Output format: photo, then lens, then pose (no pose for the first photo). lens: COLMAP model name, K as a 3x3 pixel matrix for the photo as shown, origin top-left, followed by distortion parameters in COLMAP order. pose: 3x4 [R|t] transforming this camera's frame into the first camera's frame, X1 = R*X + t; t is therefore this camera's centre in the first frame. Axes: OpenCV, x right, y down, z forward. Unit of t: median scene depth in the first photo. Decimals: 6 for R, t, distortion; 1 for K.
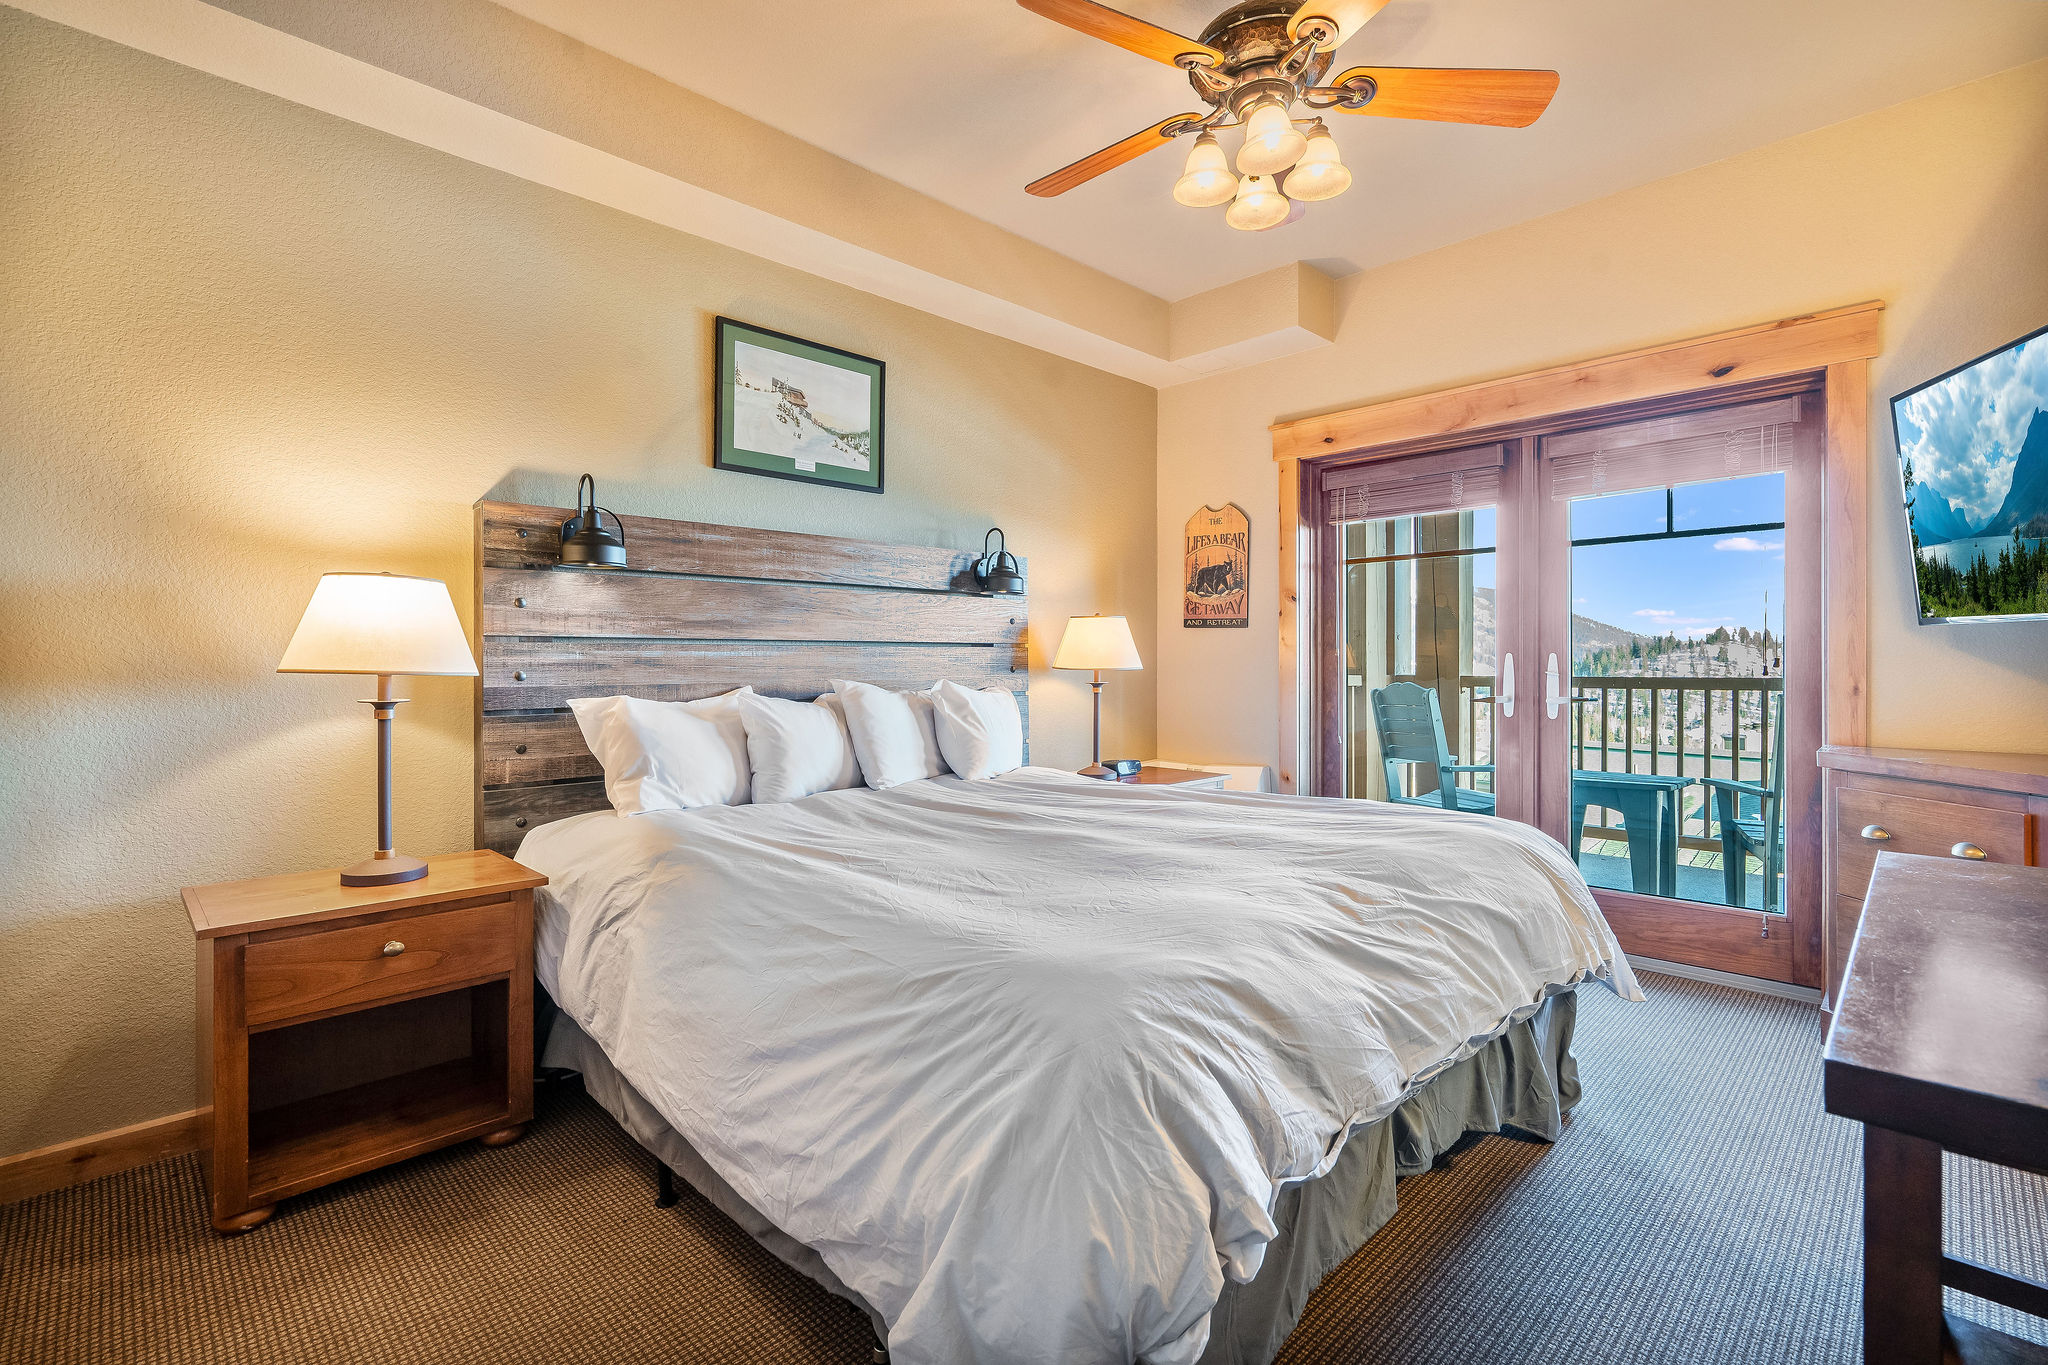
lens RADIAL K [[933.4, 0, 1013.8], [0, 933.4, 666.1], [0, 0, 1]] dist [-0.001381, 0.002558]
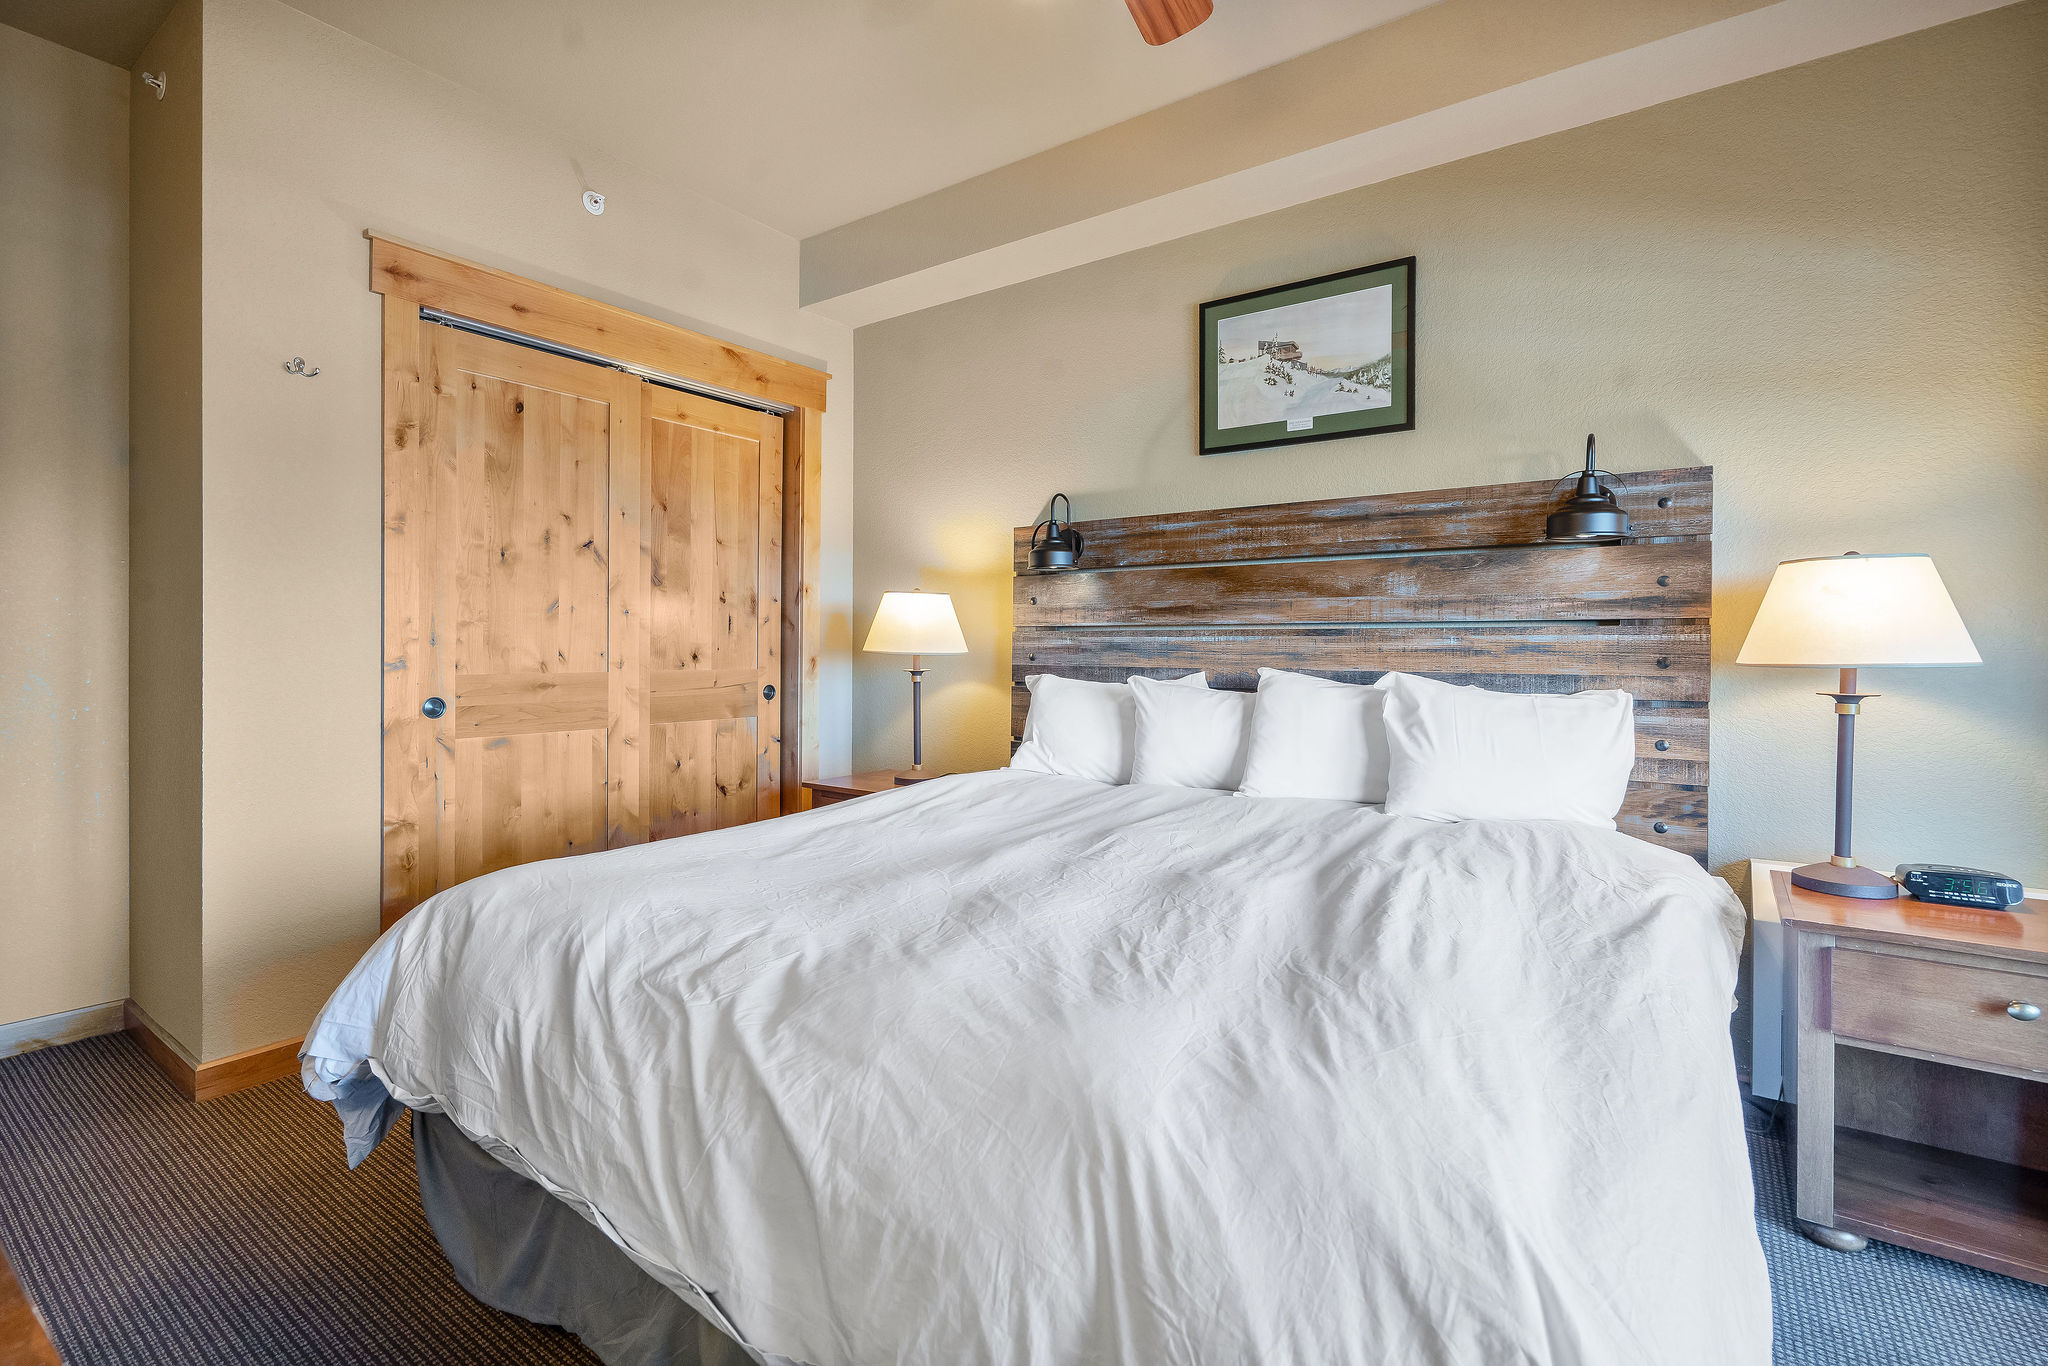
lens RADIAL K [[933.4, 0, 1018.8], [0, 933.4, 652.4], [0, 0, 1]] dist [-0.001381, 0.002558]
pose [[0.180343, 0.008597, -0.983566, 0.629180], [-0.009238, 0.999933, 0.007046, -0.003903], [0.983560, 0.007815, 0.180410, 0.614619]]
